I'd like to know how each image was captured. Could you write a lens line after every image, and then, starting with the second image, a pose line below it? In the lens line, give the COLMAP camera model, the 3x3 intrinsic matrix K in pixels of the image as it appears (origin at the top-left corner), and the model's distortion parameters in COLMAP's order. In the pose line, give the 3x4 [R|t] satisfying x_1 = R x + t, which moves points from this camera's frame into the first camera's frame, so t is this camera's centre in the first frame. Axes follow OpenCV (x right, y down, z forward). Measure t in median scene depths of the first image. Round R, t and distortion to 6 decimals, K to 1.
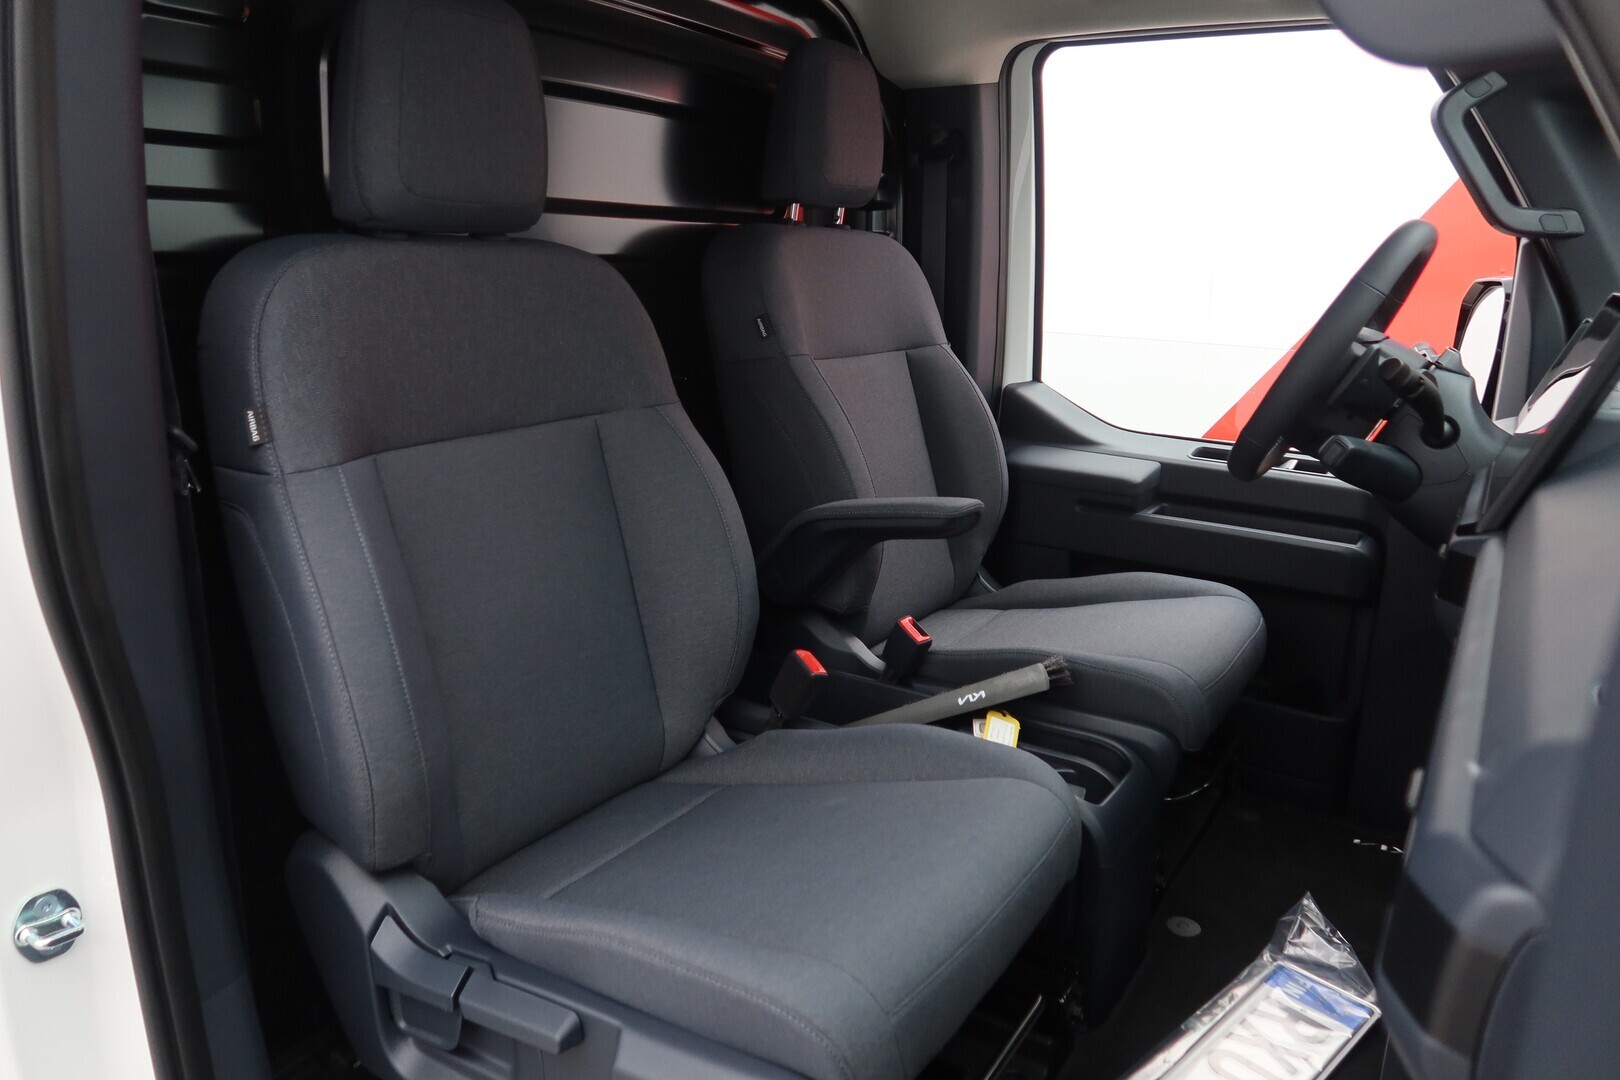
lens RADIAL K [[1130.4, 0, 810.0], [0, 1130.4, 540.0], [0, 0, 1]] dist [0.003684, -0.004109]
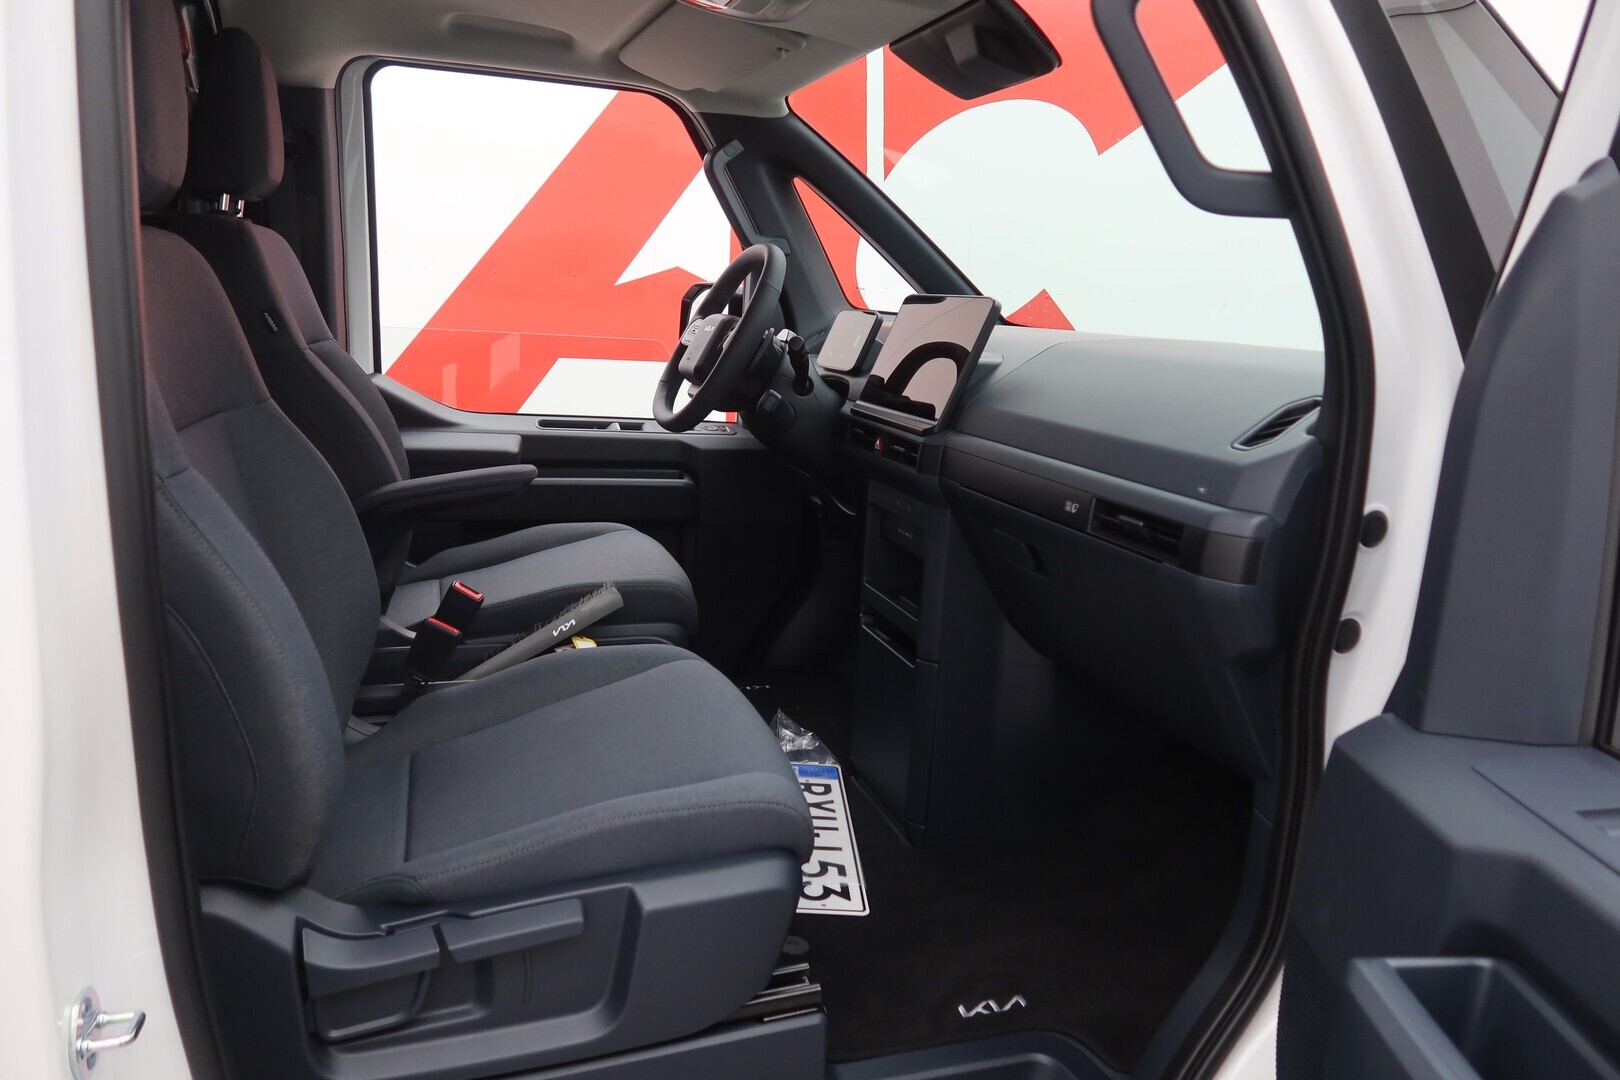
lens RADIAL K [[1130.4, 0, 810.0], [0, 1130.4, 540.0], [0, 0, 1]] dist [0.003684, -0.004109]
pose [[0.640458, -0.158410, 0.751479, -0.527665], [0.161178, 0.984429, 0.070149, 0.006196], [-0.750890, 0.076194, 0.656018, 0.013757]]
